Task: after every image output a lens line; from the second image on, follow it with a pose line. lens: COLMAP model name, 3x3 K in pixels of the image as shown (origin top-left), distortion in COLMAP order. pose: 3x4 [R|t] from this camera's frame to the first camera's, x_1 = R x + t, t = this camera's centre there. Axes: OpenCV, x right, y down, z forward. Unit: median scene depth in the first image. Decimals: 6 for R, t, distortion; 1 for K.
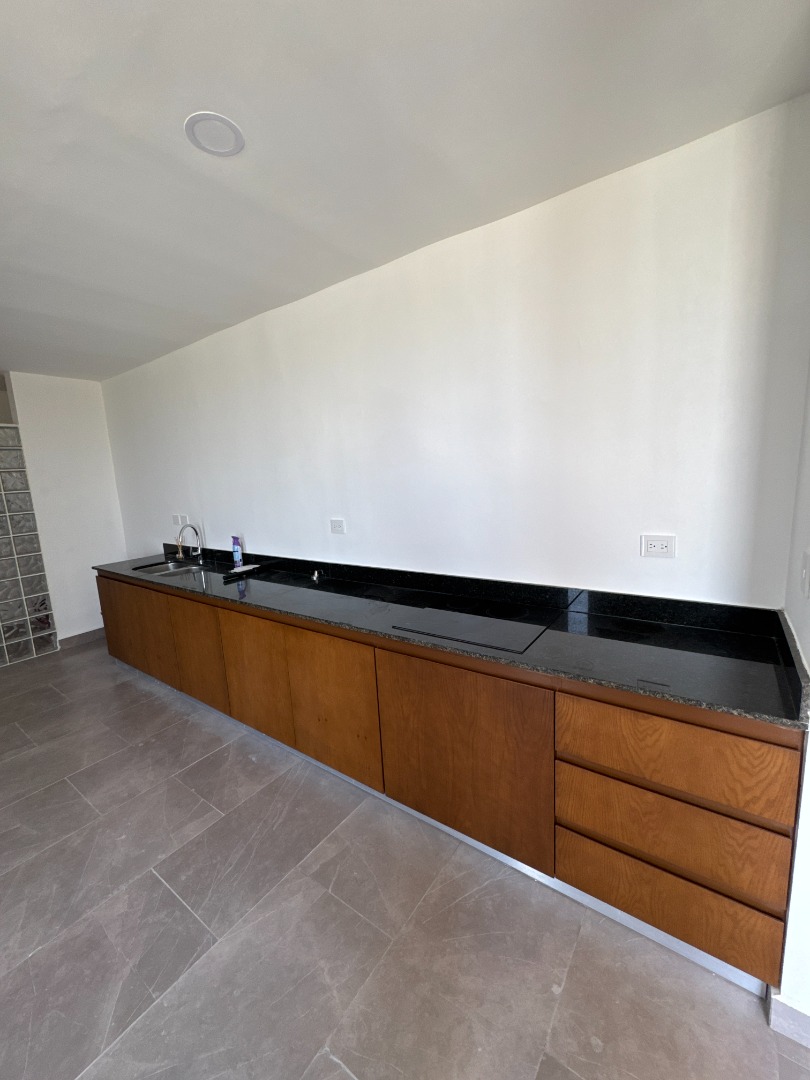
lens RADIAL K [[431.1, 0, 404.8], [0, 431.1, 539.7], [0, 0, 1]] dist [-0.004827, 0.000445]
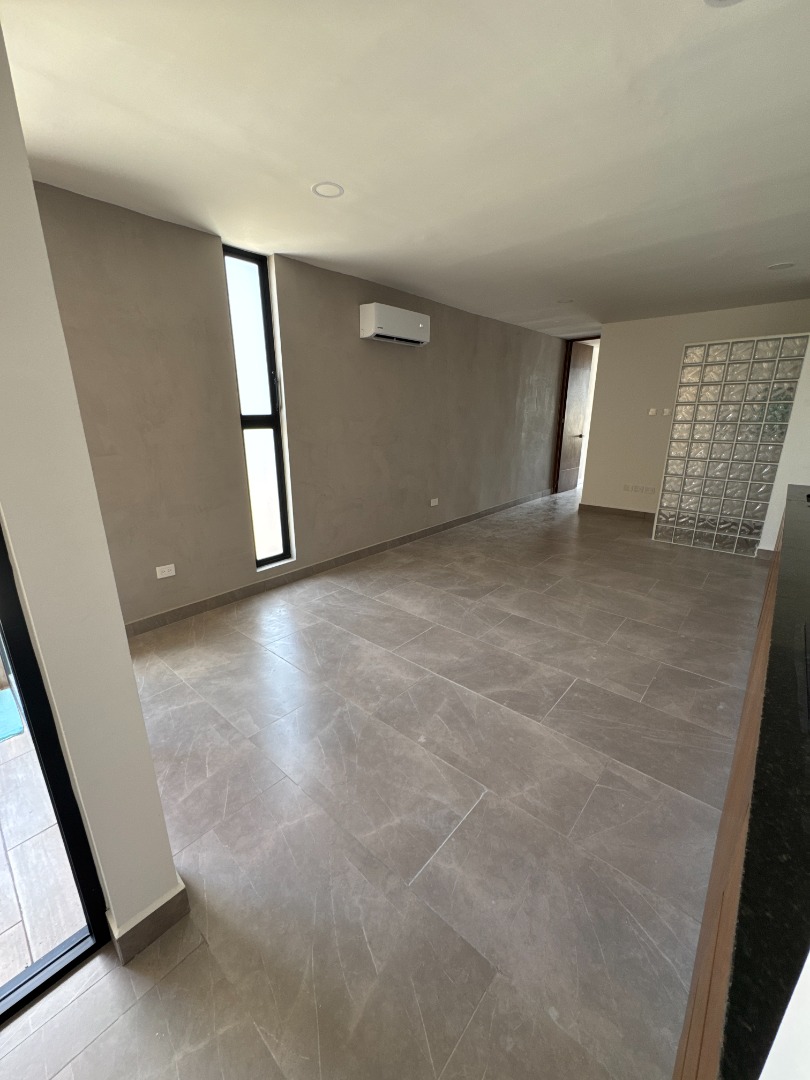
lens RADIAL K [[431.1, 0, 401.5], [0, 431.1, 537.8], [0, 0, 1]] dist [-0.004827, 0.000445]
pose [[-0.101289, 0.330202, -0.938460, 0.560709], [-0.149039, 0.927630, 0.342477, -0.048858], [0.983630, 0.174557, -0.044746, 0.369667]]
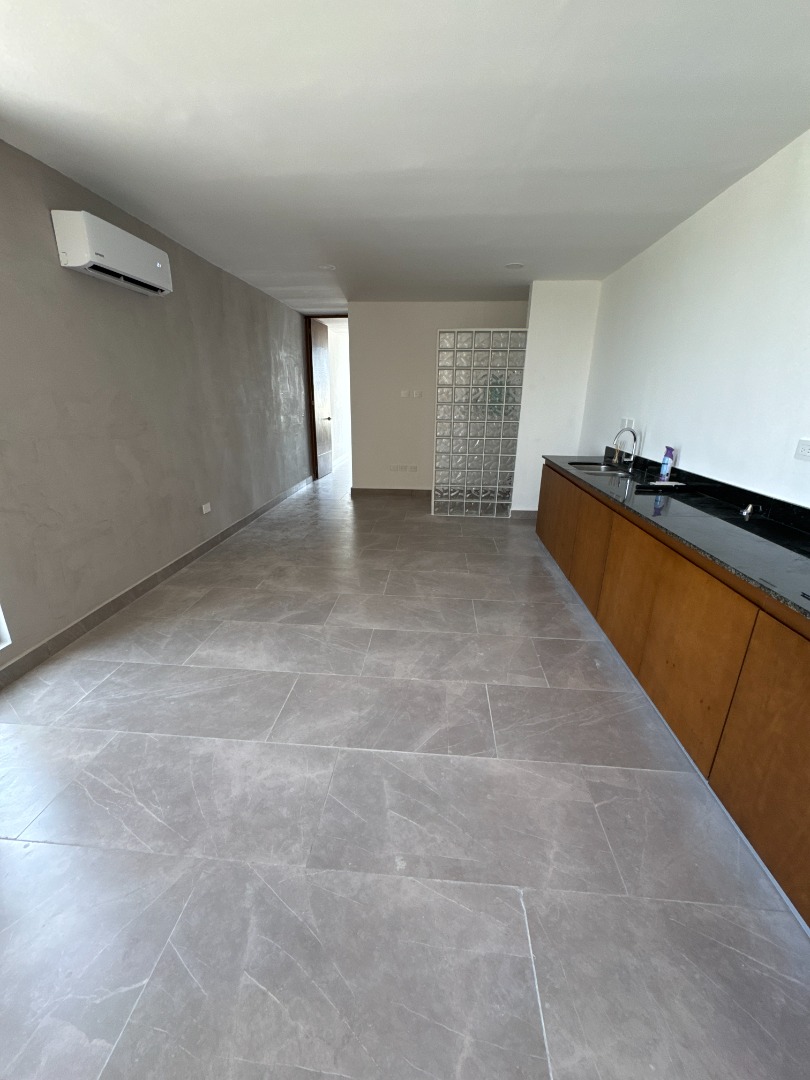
lens RADIAL K [[431.1, 0, 404.0], [0, 431.1, 540.3], [0, 0, 1]] dist [-0.004827, 0.000445]
pose [[0.515689, 0.327261, -0.791811, 0.146424], [-0.172390, 0.944908, 0.278264, 0.035831], [0.839254, -0.006998, 0.543695, 0.081946]]
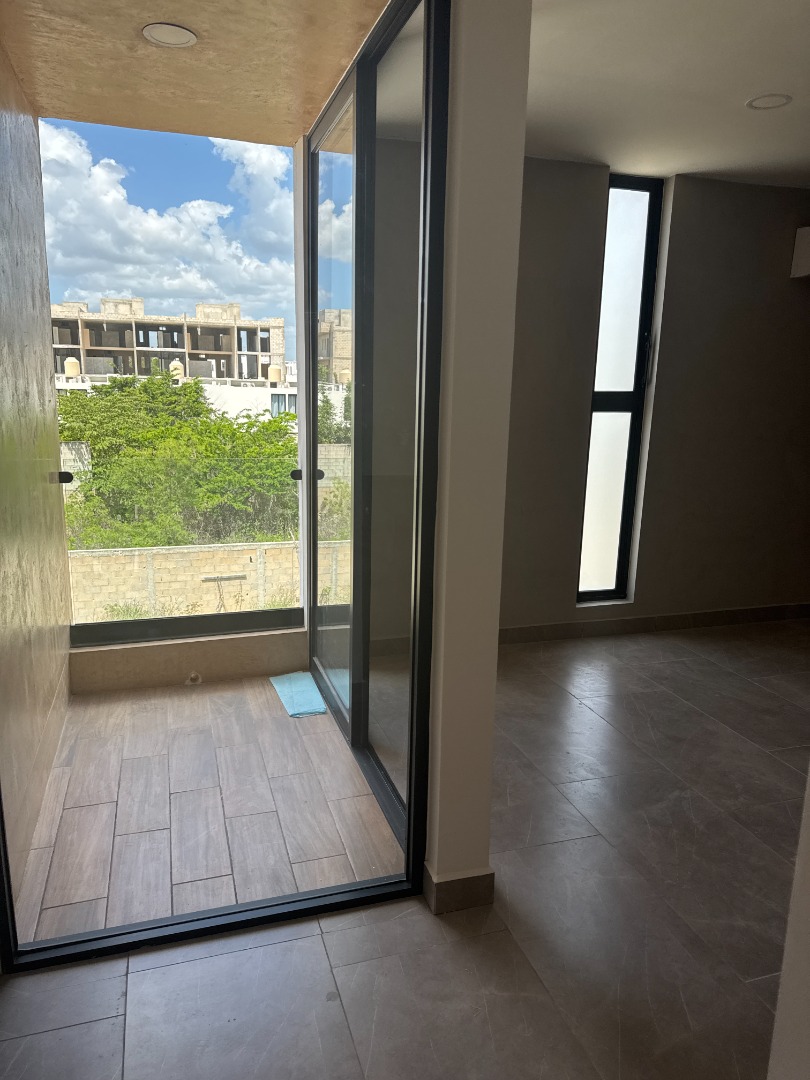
lens RADIAL K [[755.1, 0, 402.8], [0, 755.1, 539.1], [0, 0, 1]] dist [0.031901, -0.035546]
pose [[-0.597927, 0.204791, -0.774947, 0.994745], [-0.118684, 0.933534, 0.338273, -0.098692], [0.792715, 0.294236, -0.533880, 0.452466]]
